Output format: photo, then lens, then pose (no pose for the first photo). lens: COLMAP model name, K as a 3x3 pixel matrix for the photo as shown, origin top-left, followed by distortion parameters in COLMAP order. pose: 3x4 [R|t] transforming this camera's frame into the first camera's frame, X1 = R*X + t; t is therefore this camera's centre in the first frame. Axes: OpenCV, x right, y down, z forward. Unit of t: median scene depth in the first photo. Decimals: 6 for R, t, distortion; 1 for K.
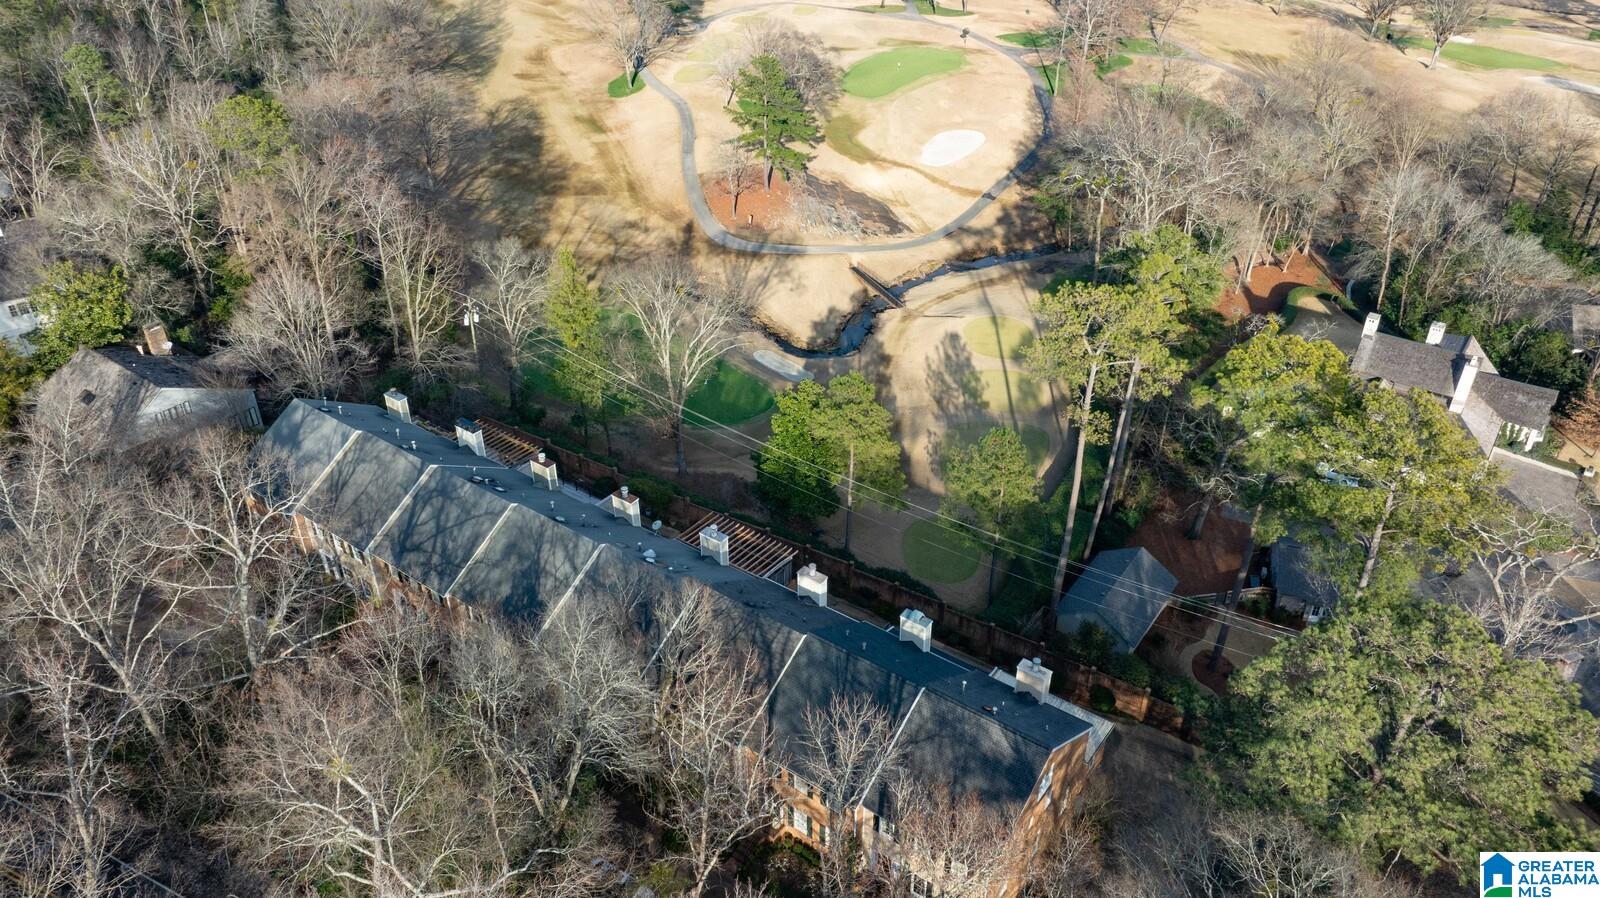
lens RADIAL K [[1112.4, 0, 800.0], [0, 1112.4, 449.0], [0, 0, 1]] dist [-0.024038, 0.002094]
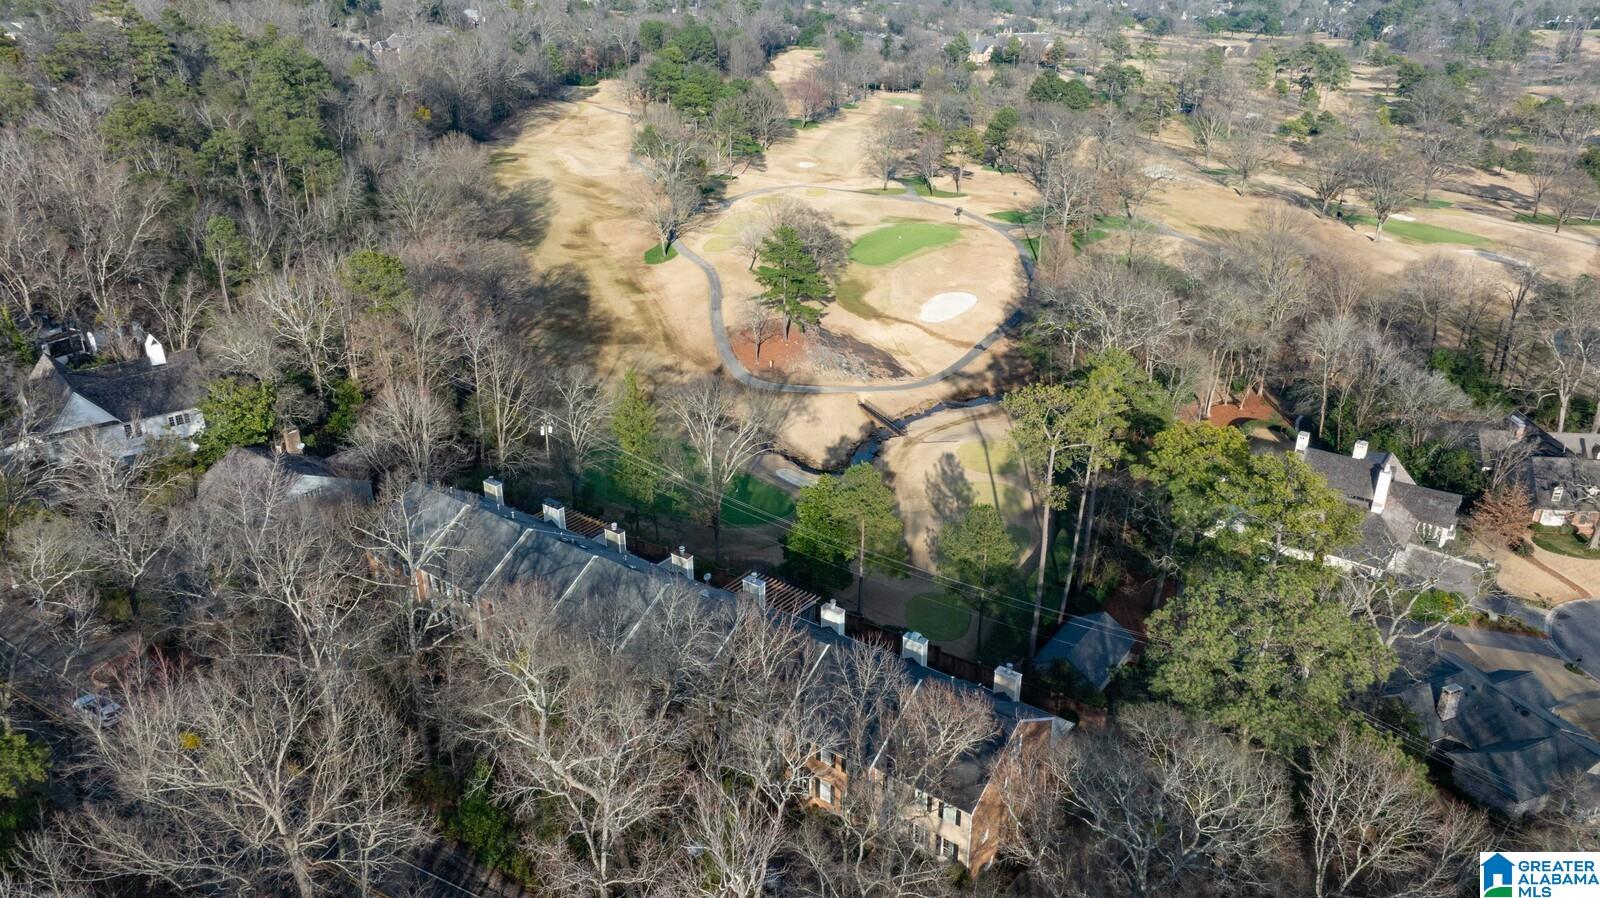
lens RADIAL K [[1121.7, 0, 800.0], [0, 1121.7, 449.0], [0, 0, 1]] dist [0.004365, -0.109007]
pose [[0.999987, 0.001208, -0.005030, -0.011803], [-0.001976, 0.987805, -0.155682, 0.077078], [0.004781, 0.155690, 0.987794, -0.166941]]
